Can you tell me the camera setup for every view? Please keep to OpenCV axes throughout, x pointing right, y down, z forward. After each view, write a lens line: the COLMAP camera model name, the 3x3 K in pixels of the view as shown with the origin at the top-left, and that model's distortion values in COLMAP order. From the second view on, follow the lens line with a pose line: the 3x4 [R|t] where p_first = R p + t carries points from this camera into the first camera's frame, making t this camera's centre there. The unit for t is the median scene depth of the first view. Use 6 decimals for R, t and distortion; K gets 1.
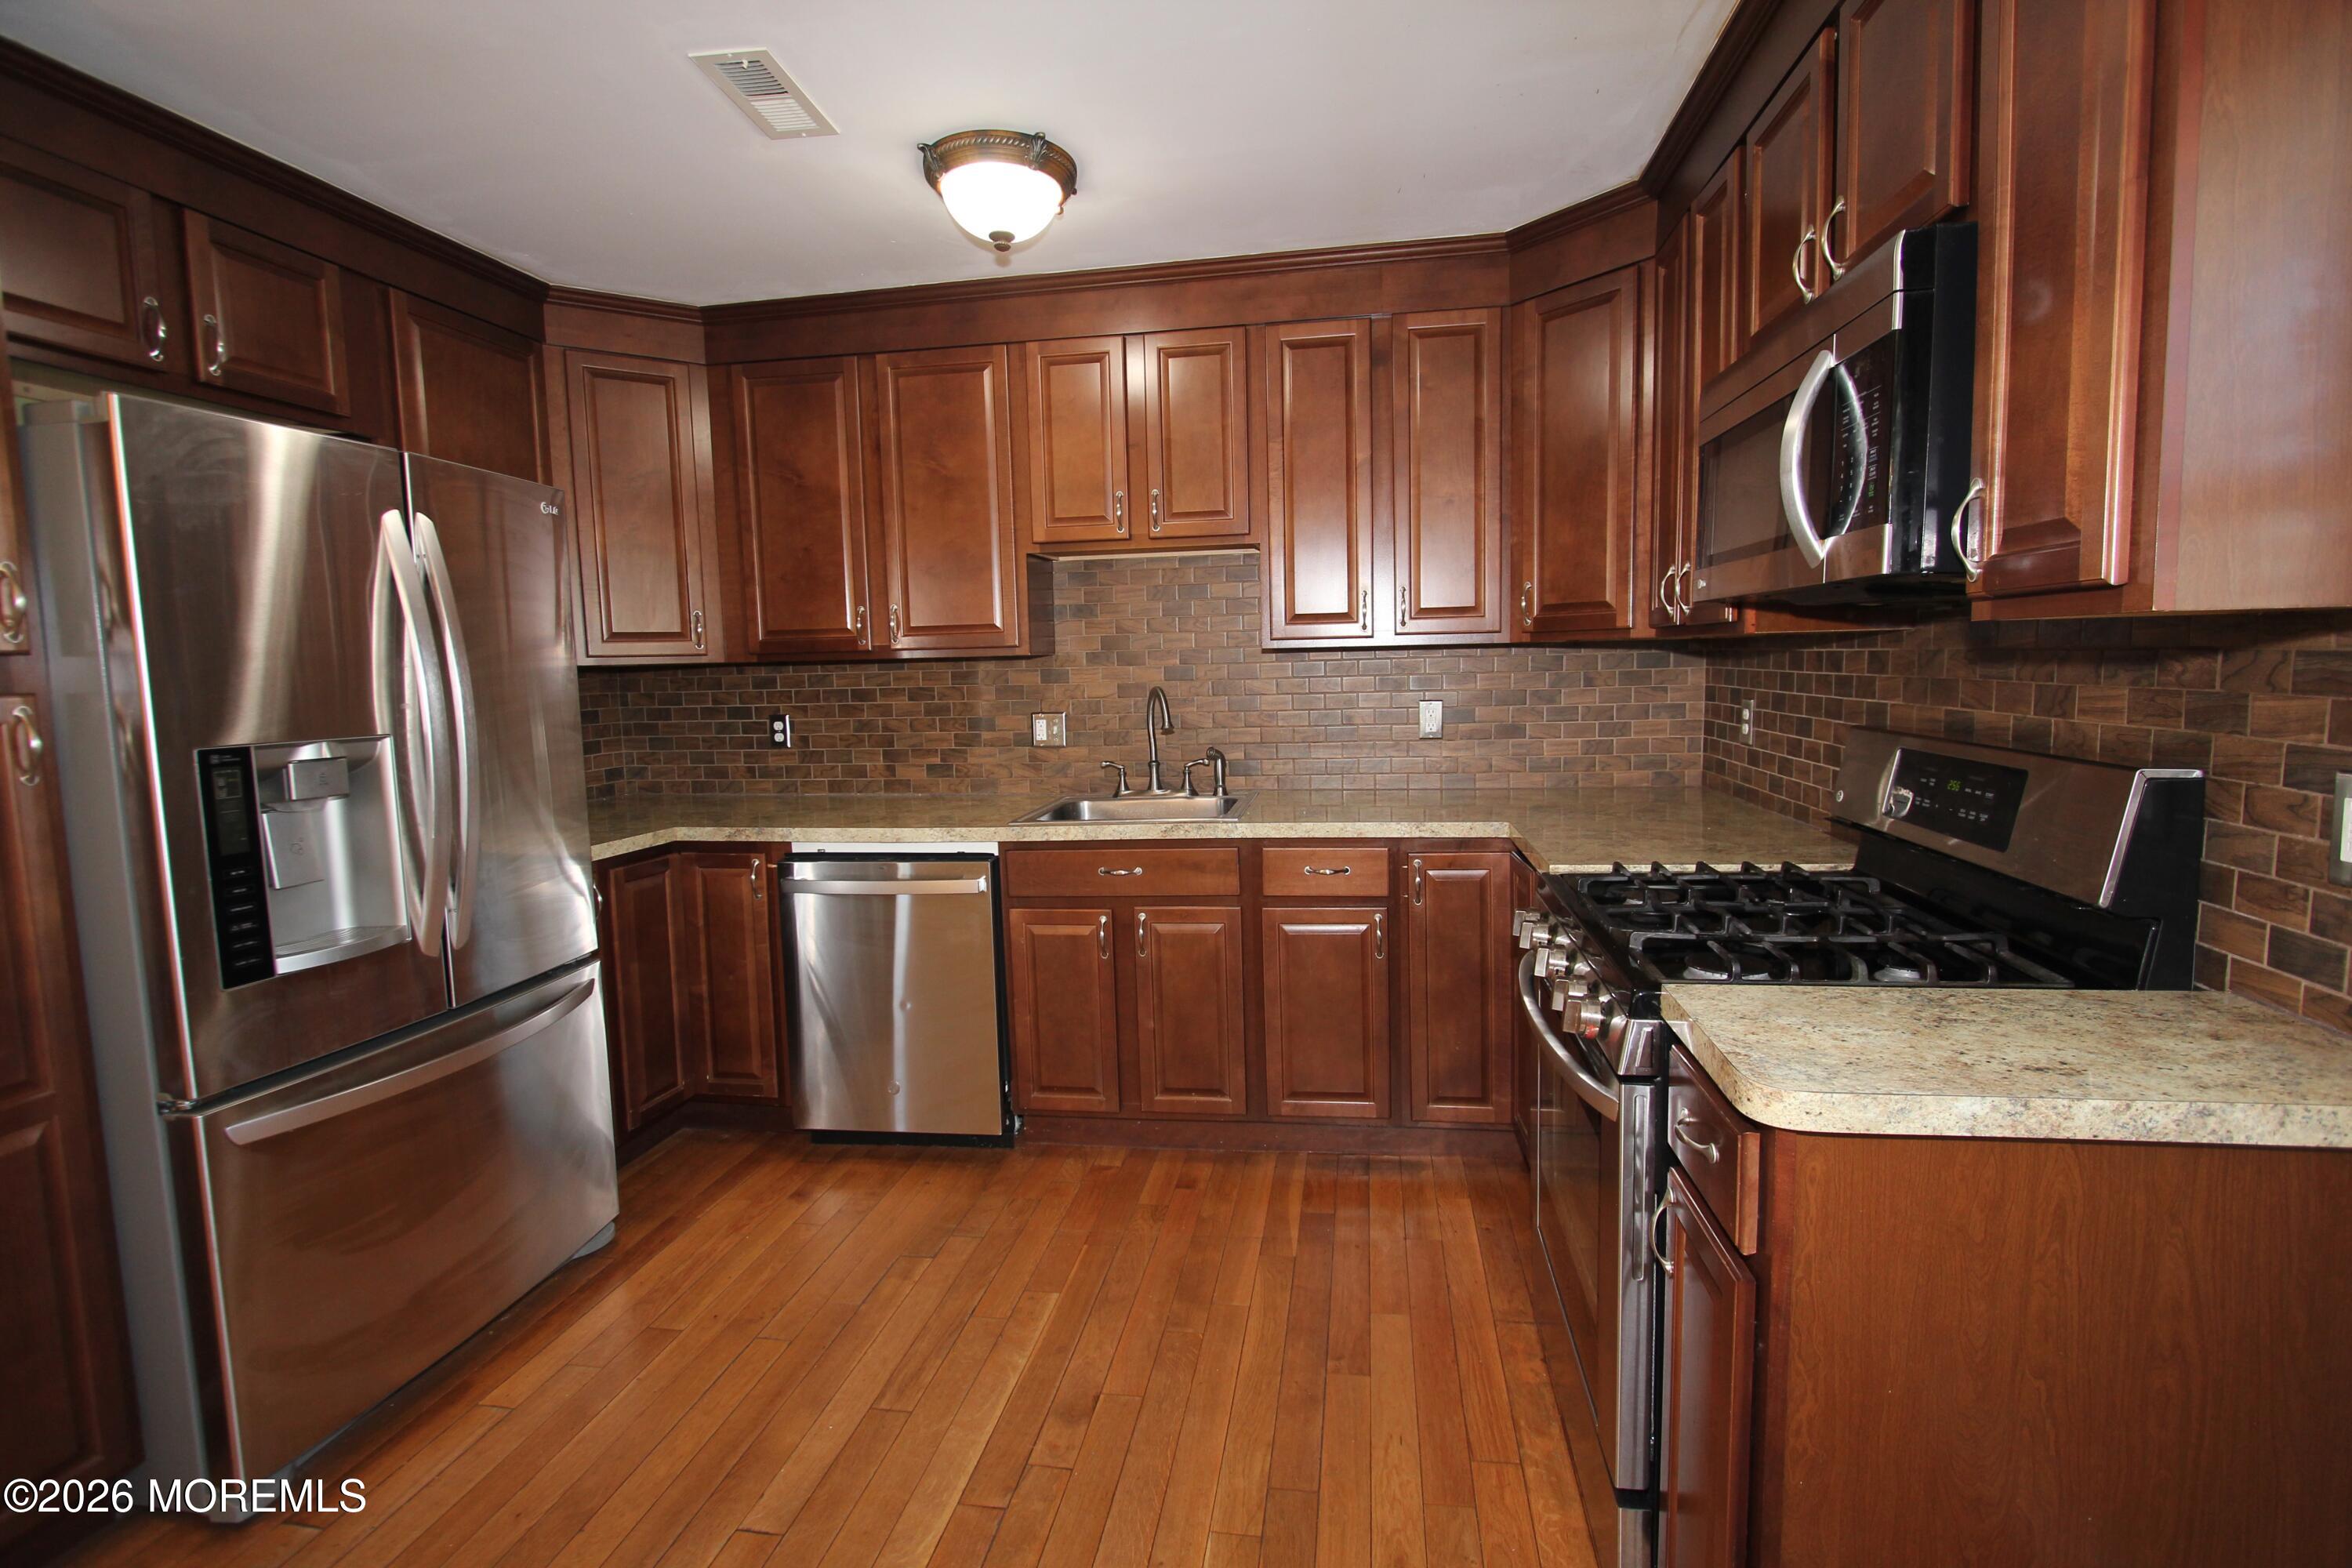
lens RADIAL K [[1092.1, 0, 1185.0], [0, 1092.1, 765.6], [0, 0, 1]] dist [-0.004024, 0.001141]
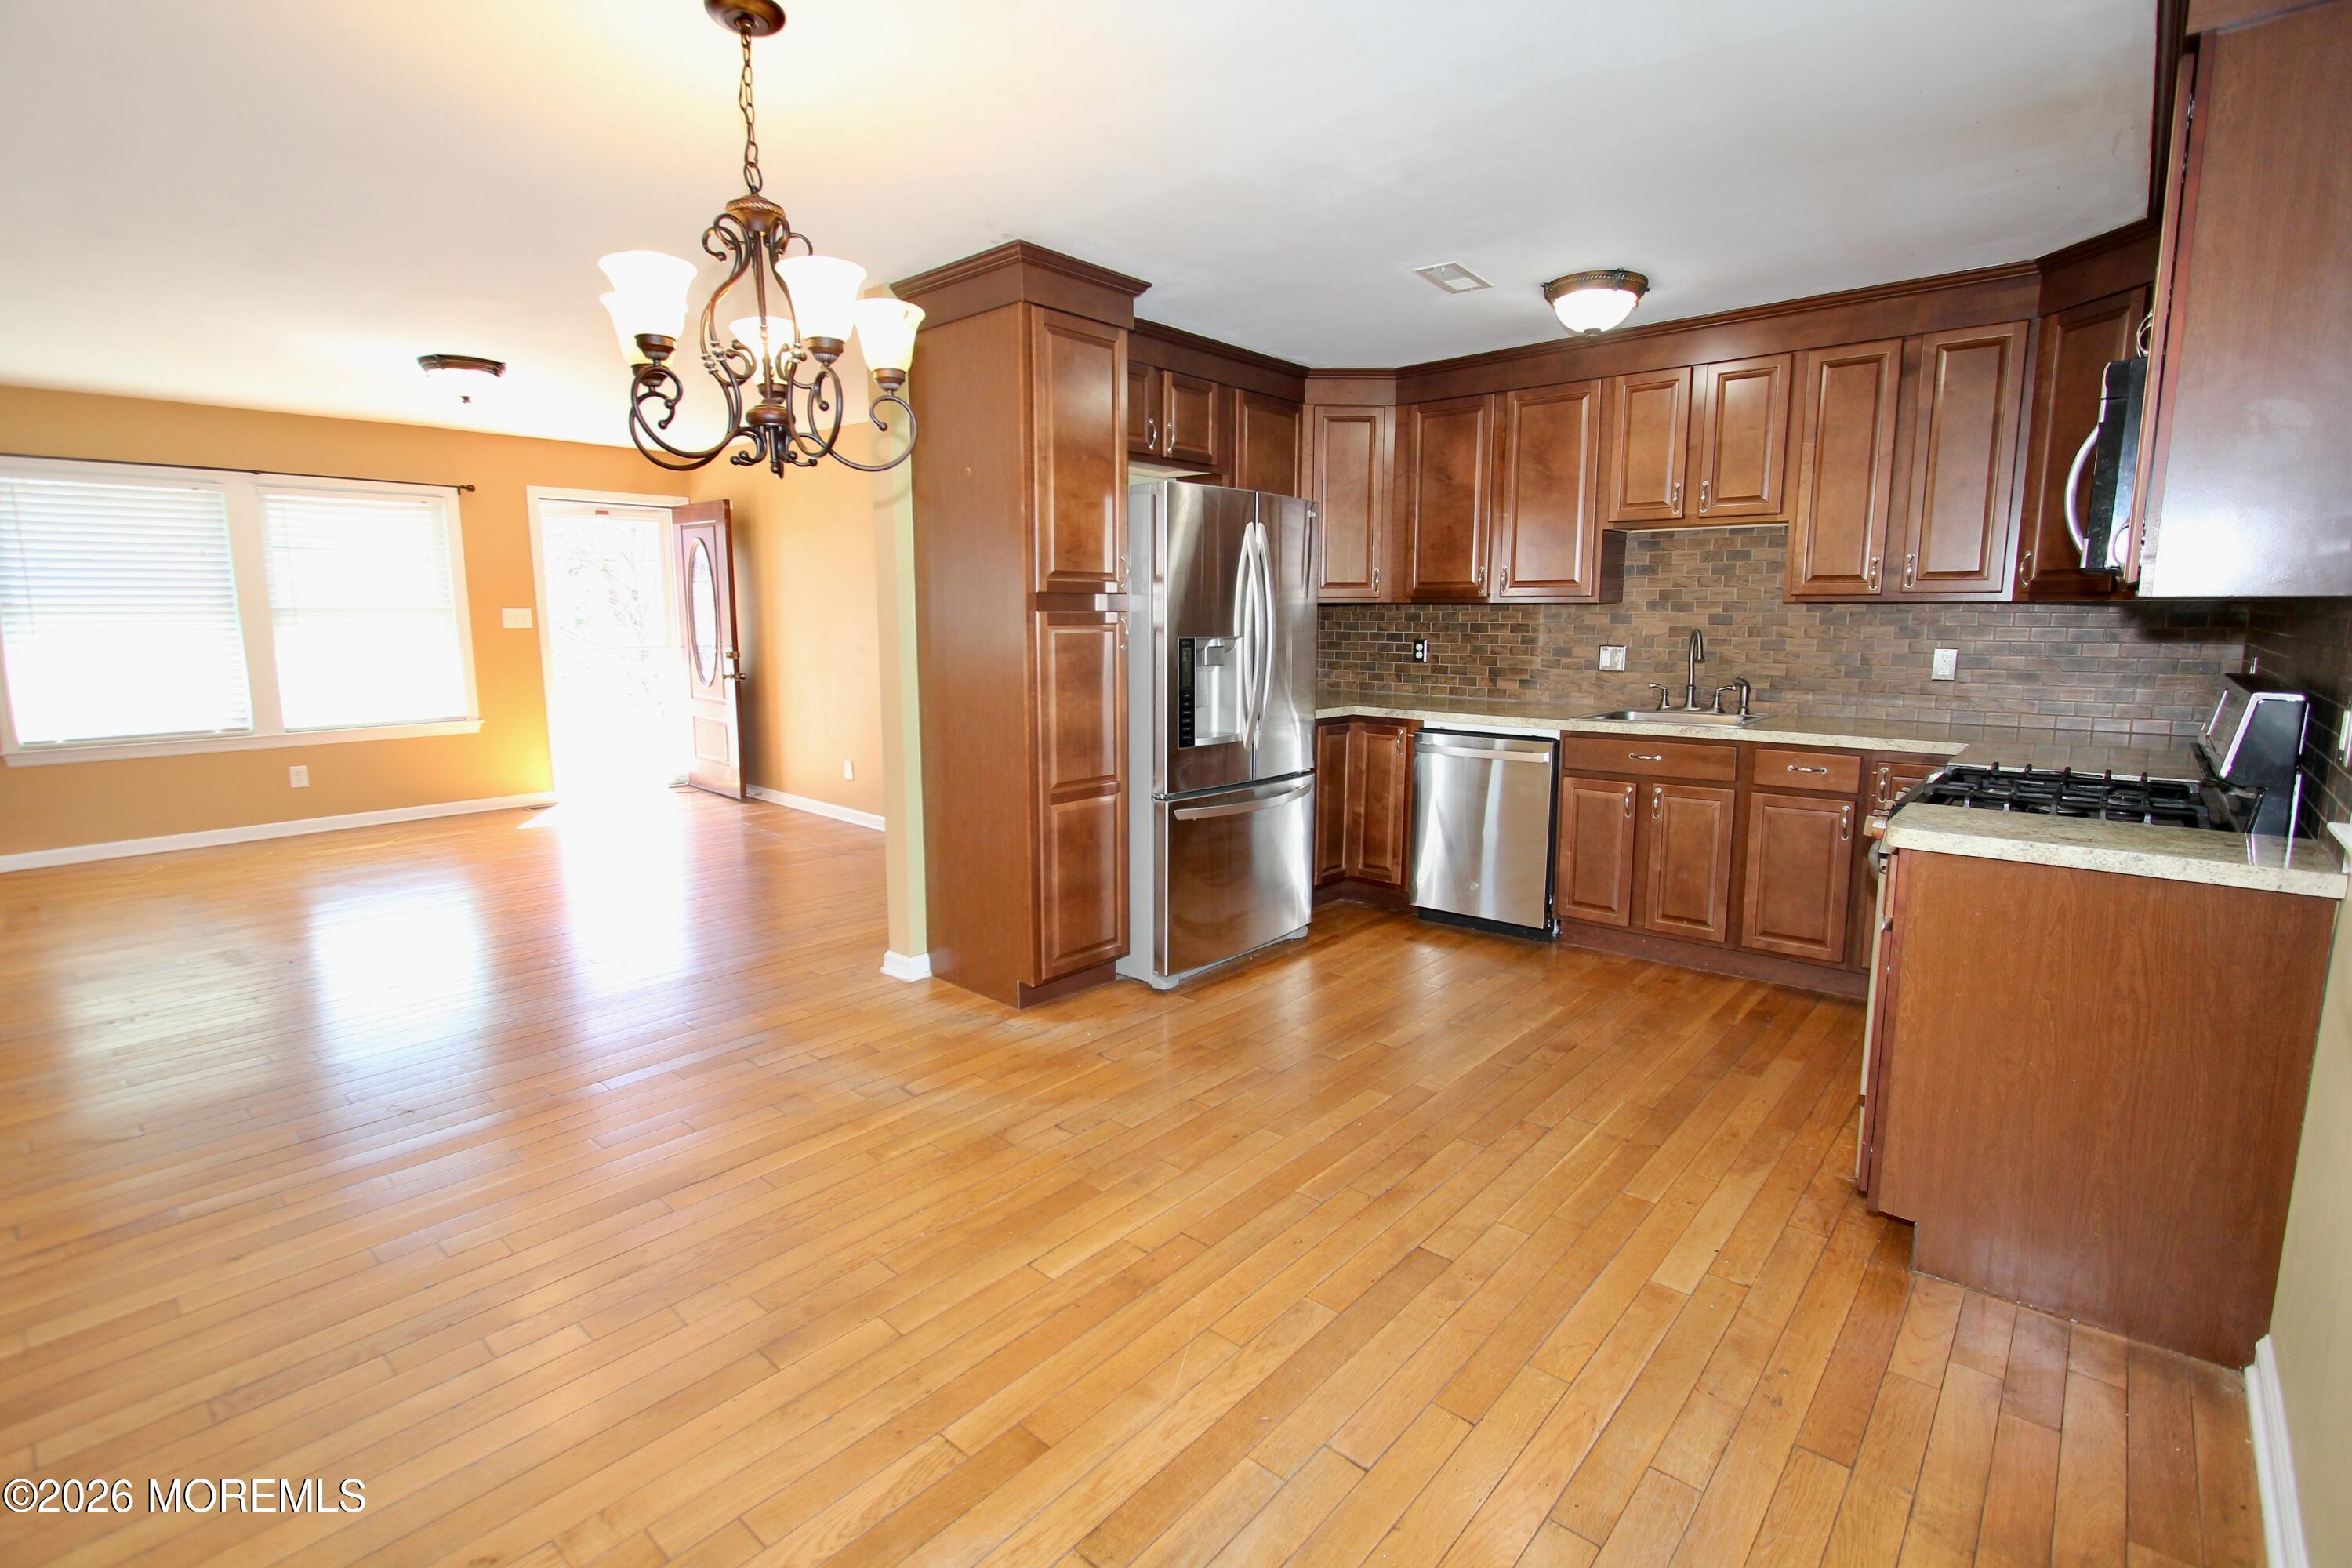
lens RADIAL K [[1092.1, 0, 1195.6], [0, 1092.1, 754.2], [0, 0, 1]] dist [-0.004024, 0.001141]
pose [[0.843760, 0.096935, -0.527894, 0.200868], [-0.069698, 0.995016, 0.071308, 0.032686], [0.532176, -0.023373, 0.846311, -0.521937]]
